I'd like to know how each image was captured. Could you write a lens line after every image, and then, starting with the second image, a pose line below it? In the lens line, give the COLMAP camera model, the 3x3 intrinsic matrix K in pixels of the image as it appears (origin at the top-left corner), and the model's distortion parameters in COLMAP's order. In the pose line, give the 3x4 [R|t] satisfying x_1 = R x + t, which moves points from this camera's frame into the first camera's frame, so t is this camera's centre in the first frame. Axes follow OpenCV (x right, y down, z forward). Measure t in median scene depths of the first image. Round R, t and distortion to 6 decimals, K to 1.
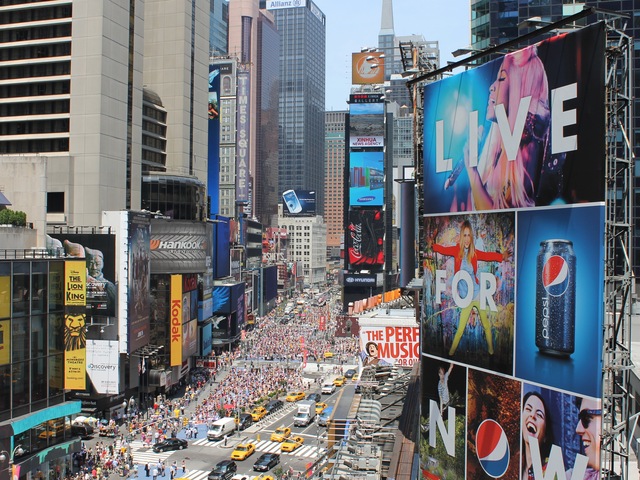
lens RADIAL K [[758.0, 0, 317.9], [0, 758.0, 245.6], [0, 0, 1]] dist [-0.082312, 0.000000]
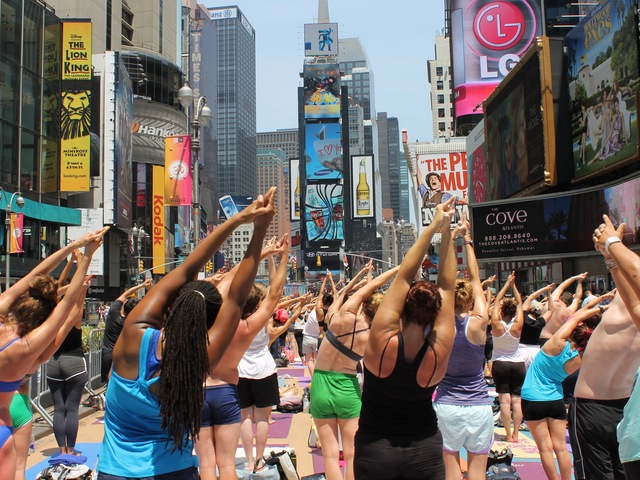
lens RADIAL K [[758.0, 0, 322.1], [0, 758.0, 234.3], [0, 0, 1]] dist [-0.082312, 0.000000]
pose [[0.993979, -0.018039, 0.108077, -0.147908], [0.024658, 0.997880, -0.060225, 0.258389], [-0.106761, 0.062527, 0.992317, 0.220171]]
